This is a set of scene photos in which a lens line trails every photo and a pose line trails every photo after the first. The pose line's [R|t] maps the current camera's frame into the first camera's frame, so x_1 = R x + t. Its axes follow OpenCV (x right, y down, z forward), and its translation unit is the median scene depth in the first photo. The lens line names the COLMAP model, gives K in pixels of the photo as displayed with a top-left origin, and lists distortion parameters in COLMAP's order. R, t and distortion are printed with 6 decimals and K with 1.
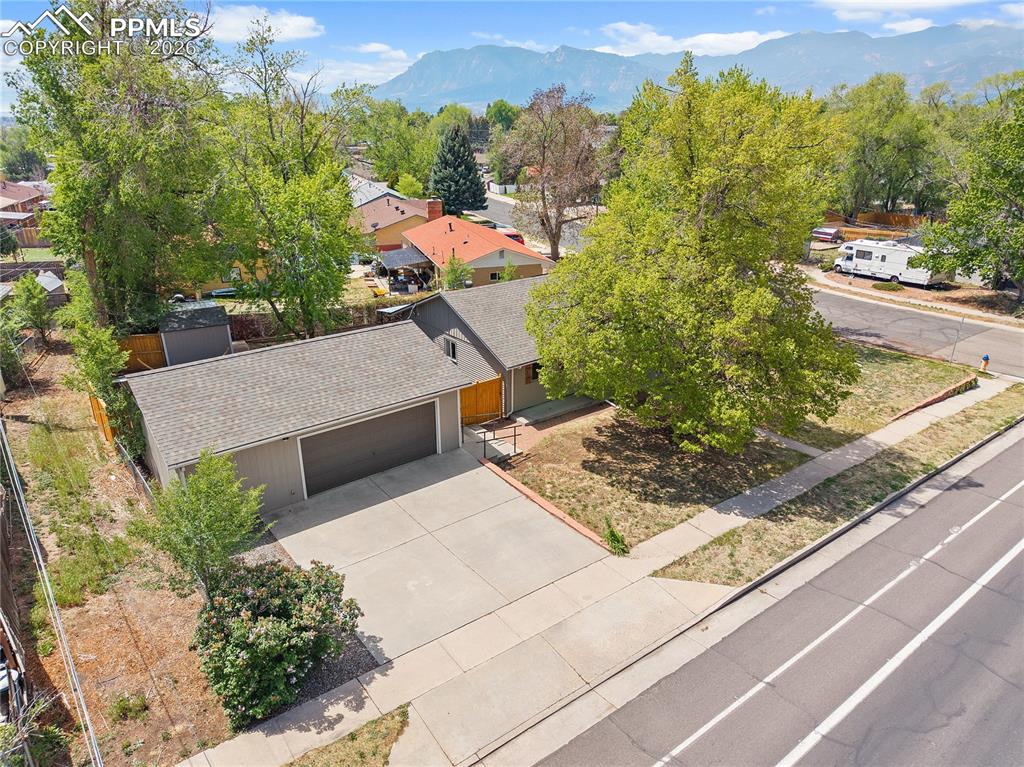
lens RADIAL K [[681.6, 0, 512.0], [0, 681.6, 383.5], [0, 0, 1]] dist [0.051255, -0.070469]
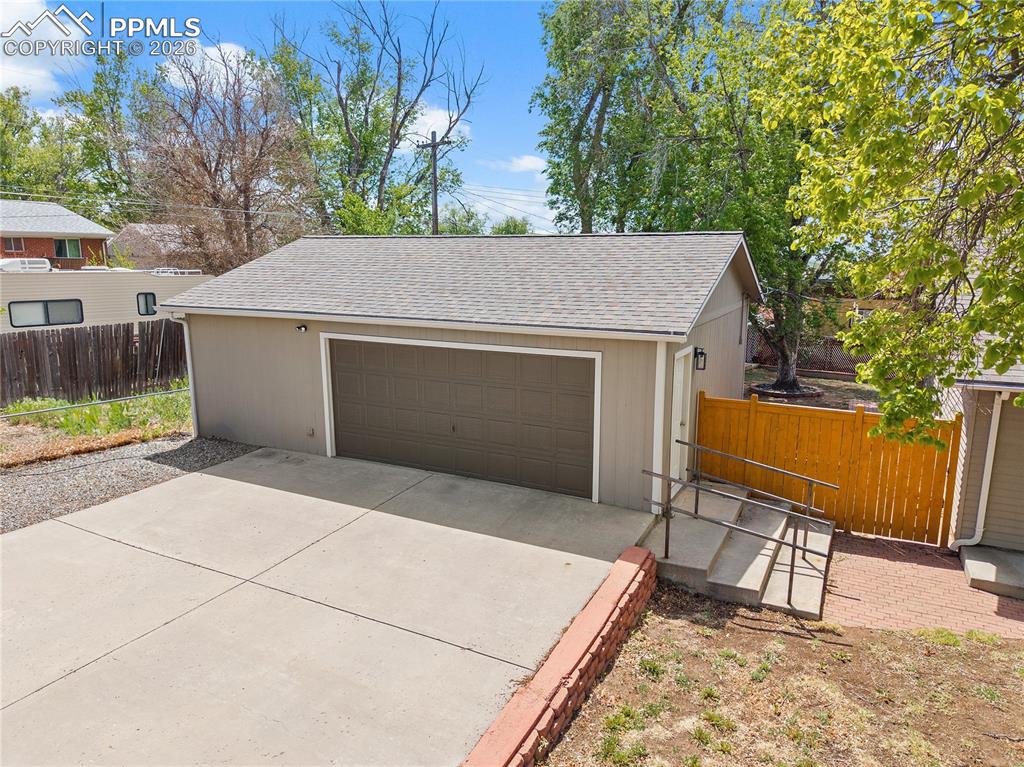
lens RADIAL K [[681.6, 0, 512.0], [0, 681.6, 383.5], [0, 0, 1]] dist [0.051255, -0.070469]
pose [[0.423612, 0.167981, -0.890132, 0.219098], [-0.335558, 0.941846, 0.018048, 0.045519], [0.841400, 0.291046, 0.455345, 0.744370]]
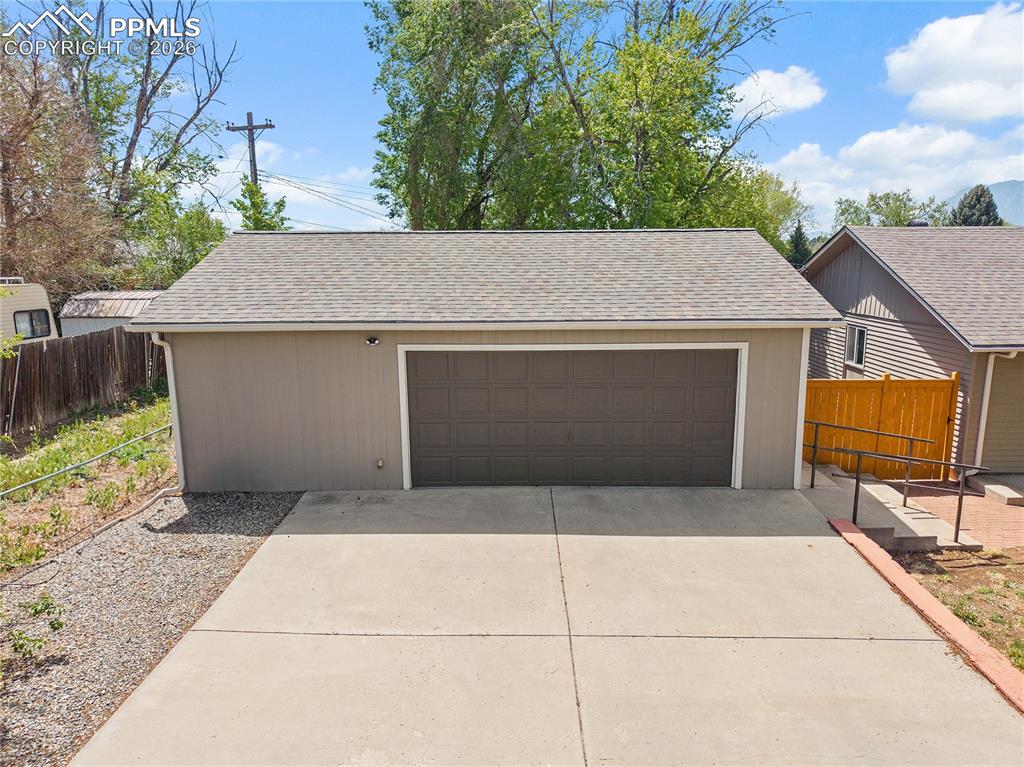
lens RADIAL K [[691.7, 0, 512.0], [0, 691.7, 383.5], [0, 0, 1]] dist [0.024369, -0.029168]
pose [[0.781353, 0.108801, -0.614533, 0.039637], [-0.221935, 0.968761, -0.110665, 0.117130], [0.583295, 0.222854, 0.781091, 0.566619]]
